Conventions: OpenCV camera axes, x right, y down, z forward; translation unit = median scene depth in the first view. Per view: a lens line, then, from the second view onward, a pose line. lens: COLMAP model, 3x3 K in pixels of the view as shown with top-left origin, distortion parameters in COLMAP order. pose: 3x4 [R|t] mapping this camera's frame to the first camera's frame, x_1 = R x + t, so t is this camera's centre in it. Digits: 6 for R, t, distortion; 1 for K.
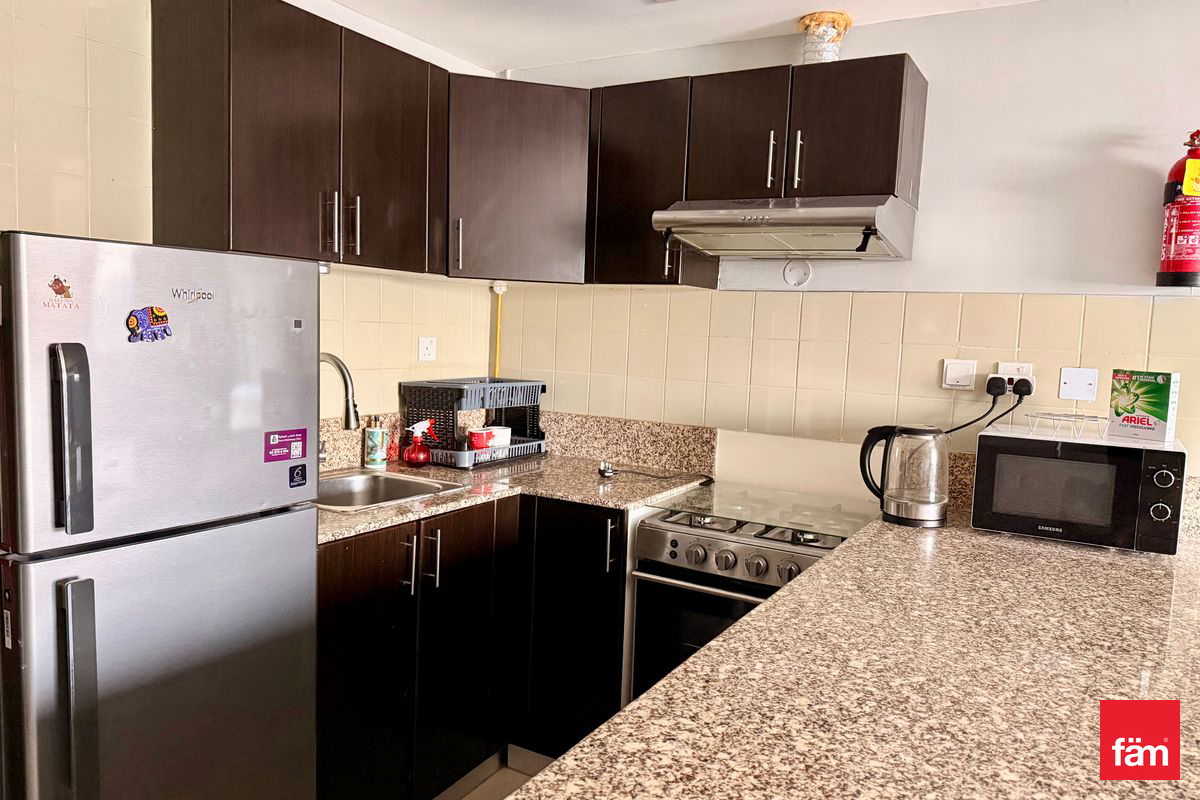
lens RADIAL K [[847.7, 0, 604.4], [0, 847.7, 405.4], [0, 0, 1]] dist [0.052154, -0.060976]
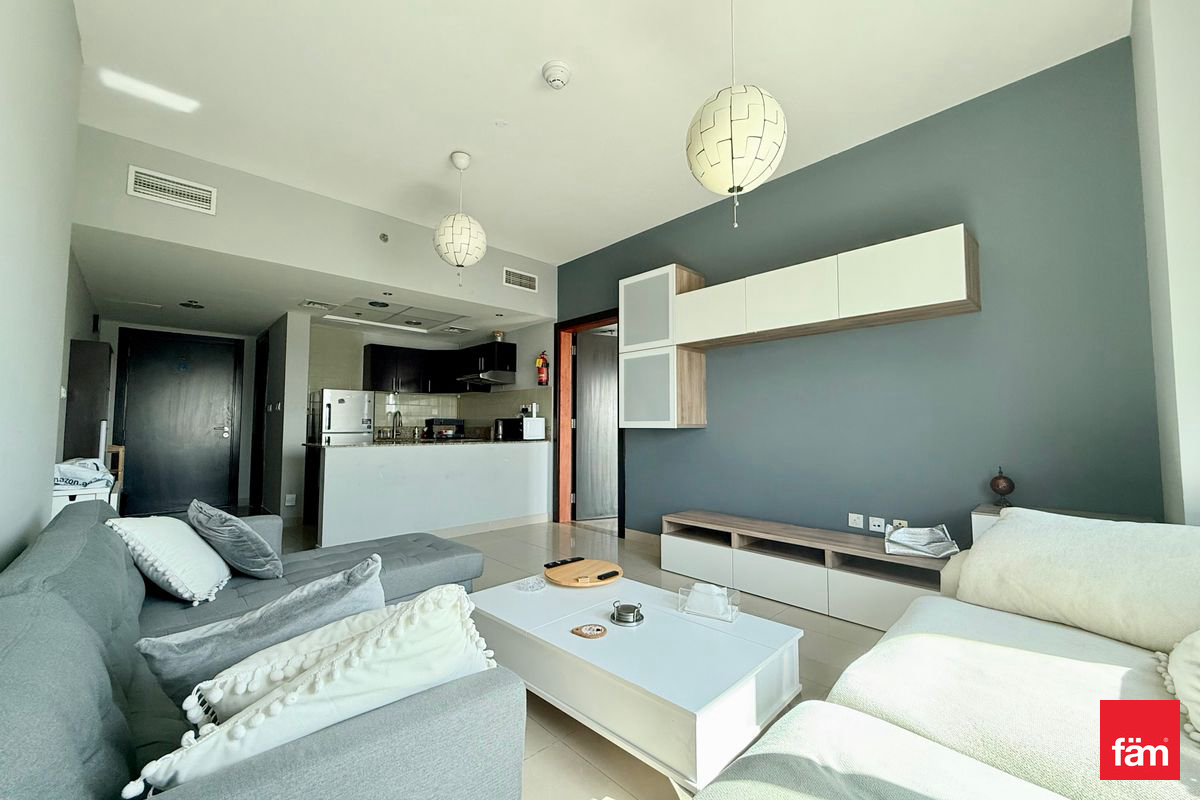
lens RADIAL K [[473.7, 0, 595.0], [0, 473.7, 399.4], [0, 0, 1]] dist [0.001144, 0.000316]
pose [[0.955847, -0.059753, -0.287726, 1.662825], [0.013183, 0.986843, -0.161145, 0.352516], [0.293569, 0.150237, 0.944058, -1.324301]]
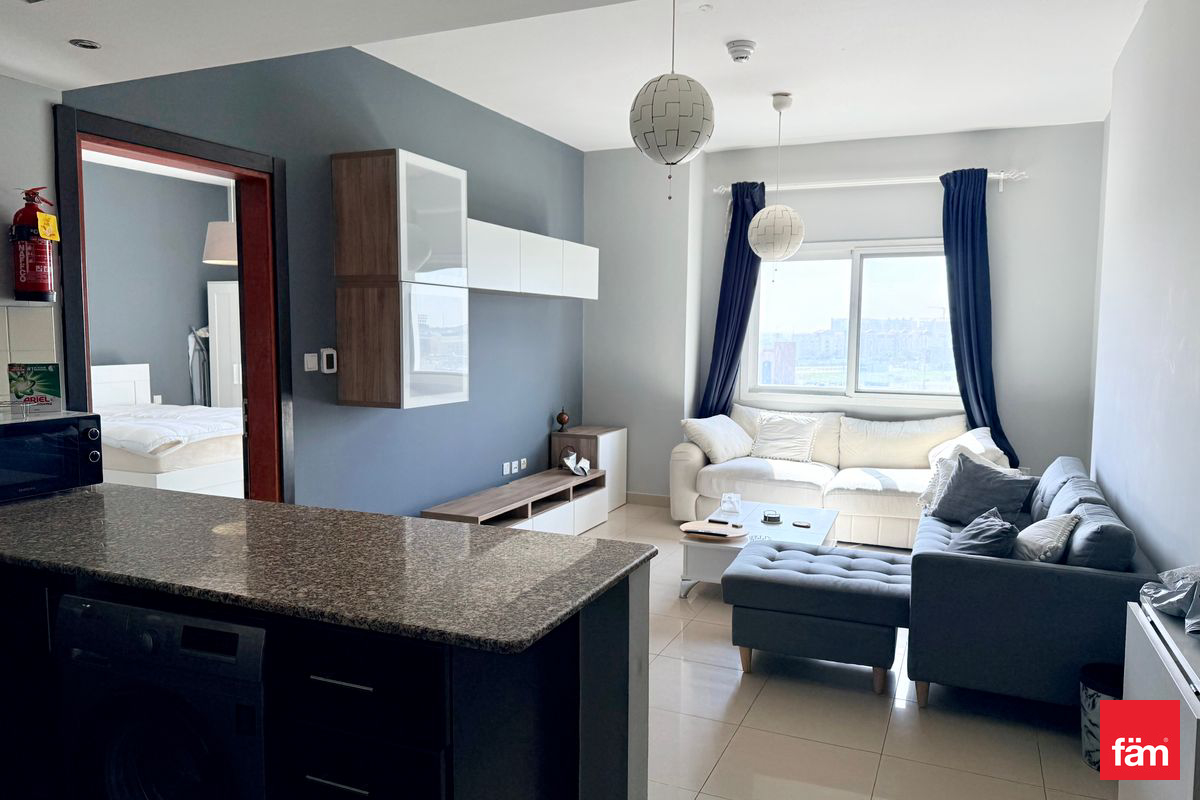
lens RADIAL K [[847.7, 0, 604.4], [0, 847.7, 405.4], [0, 0, 1]] dist [0.052154, -0.060976]
pose [[-0.110797, -0.135483, 0.984565, -0.817723], [0.078821, 0.986346, 0.144598, -0.098165], [-0.990713, 0.093625, -0.098605, 0.229111]]
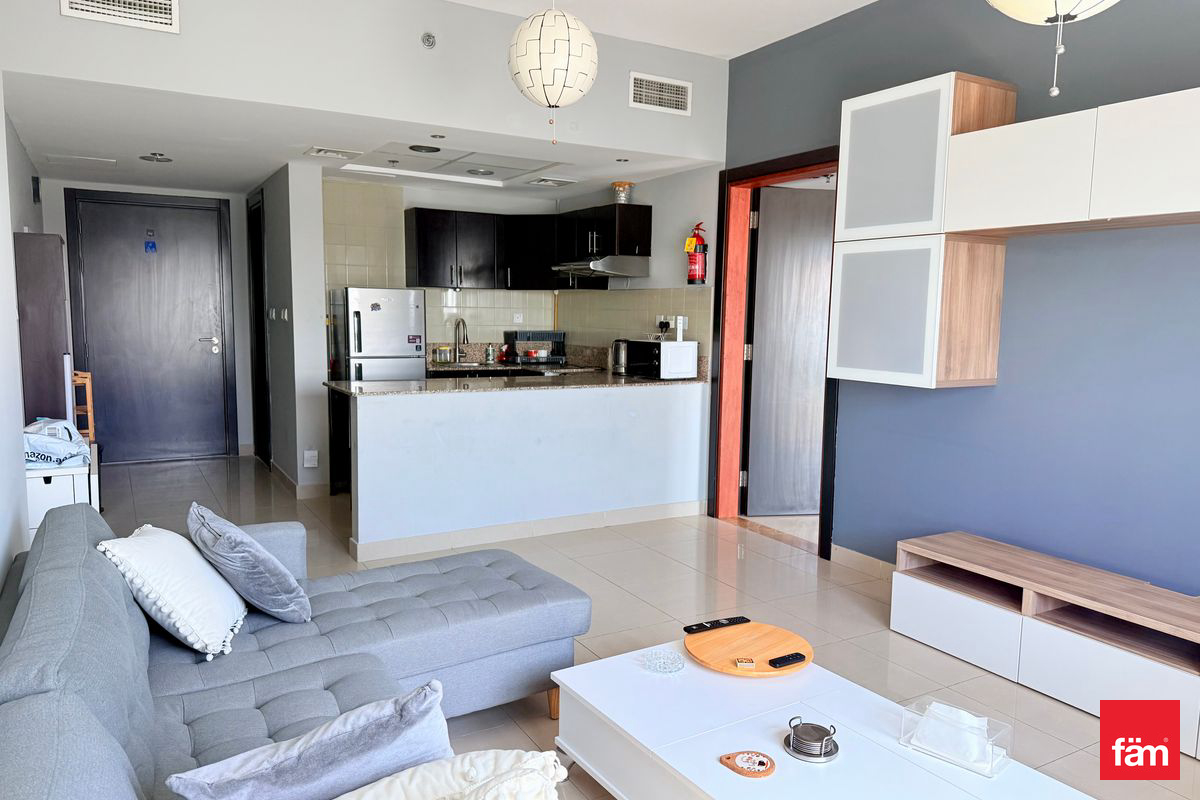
lens RADIAL K [[829.5, 0, 601.6], [0, 829.5, 405.4], [0, 0, 1]] dist [0.118425, -0.185207]
pose [[0.865709, 0.027209, -0.499808, 1.709271], [-0.025074, 0.999625, 0.010989, 0.216581], [0.499920, 0.003019, 0.866066, -1.383925]]
